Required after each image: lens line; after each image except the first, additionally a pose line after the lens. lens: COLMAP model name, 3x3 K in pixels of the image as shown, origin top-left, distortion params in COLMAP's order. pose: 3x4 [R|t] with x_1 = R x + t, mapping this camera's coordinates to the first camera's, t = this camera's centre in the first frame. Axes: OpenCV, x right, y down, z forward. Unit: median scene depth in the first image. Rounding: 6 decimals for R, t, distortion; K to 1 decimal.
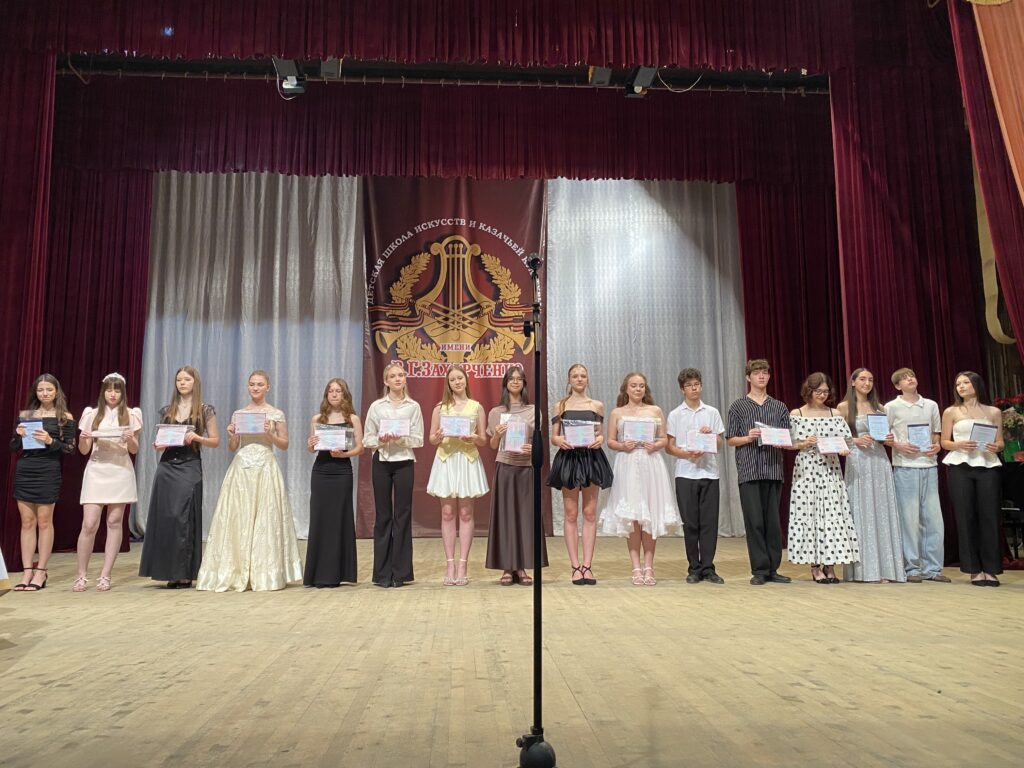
lens RADIAL K [[777.9, 0, 508.6], [0, 777.9, 383.0], [0, 0, 1]] dist [0.035987, -0.019604]
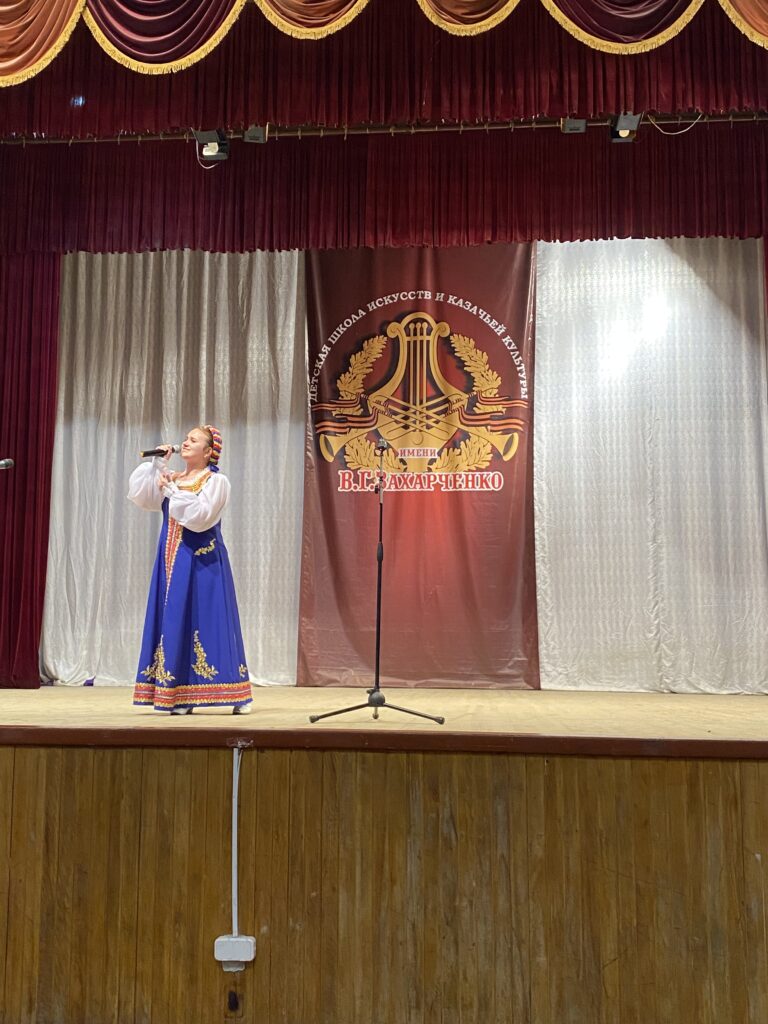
lens RADIAL K [[1174.9, 0, 379.4], [0, 1174.9, 519.3], [0, 0, 1]] dist [0.028366, 0.000000]
pose [[0.987902, -0.006744, -0.154933, 0.079914], [0.008569, 0.999902, 0.011115, 0.008435], [0.154842, -0.012308, 0.987863, -0.201463]]
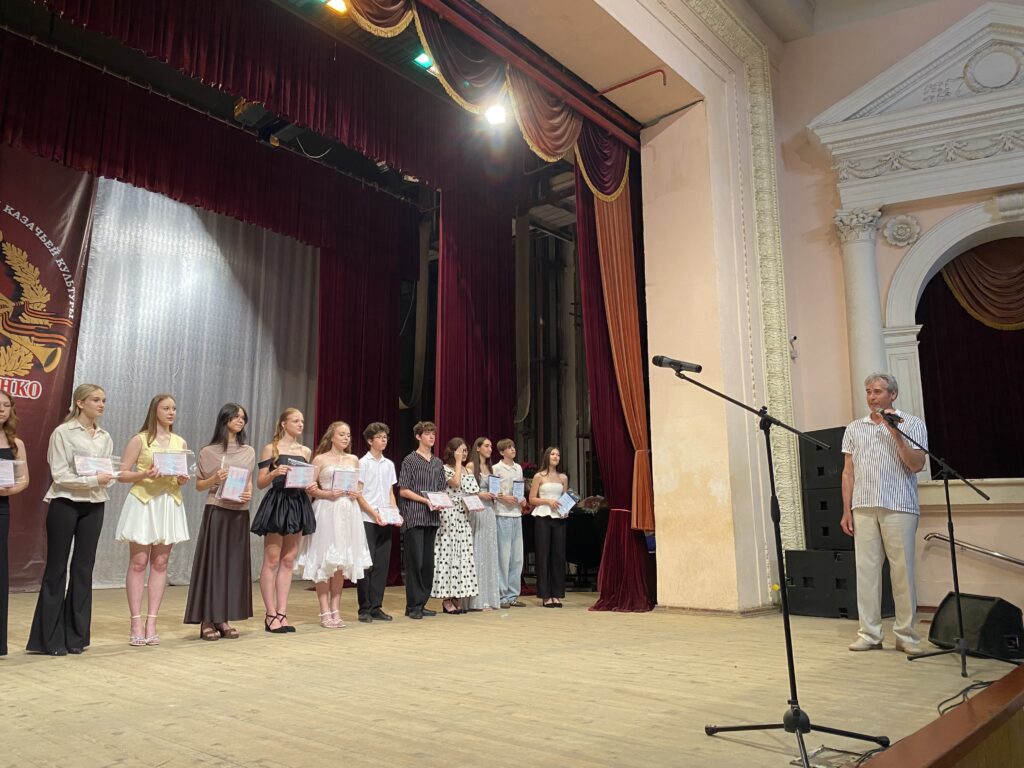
lens RADIAL K [[777.9, 0, 503.3], [0, 777.9, 362.1], [0, 0, 1]] dist [0.035987, -0.019604]
pose [[0.699267, 0.160565, 0.696595, -0.230148], [-0.101850, 0.986885, -0.125237, 0.008887], [-0.707567, 0.016626, 0.706450, 0.050383]]
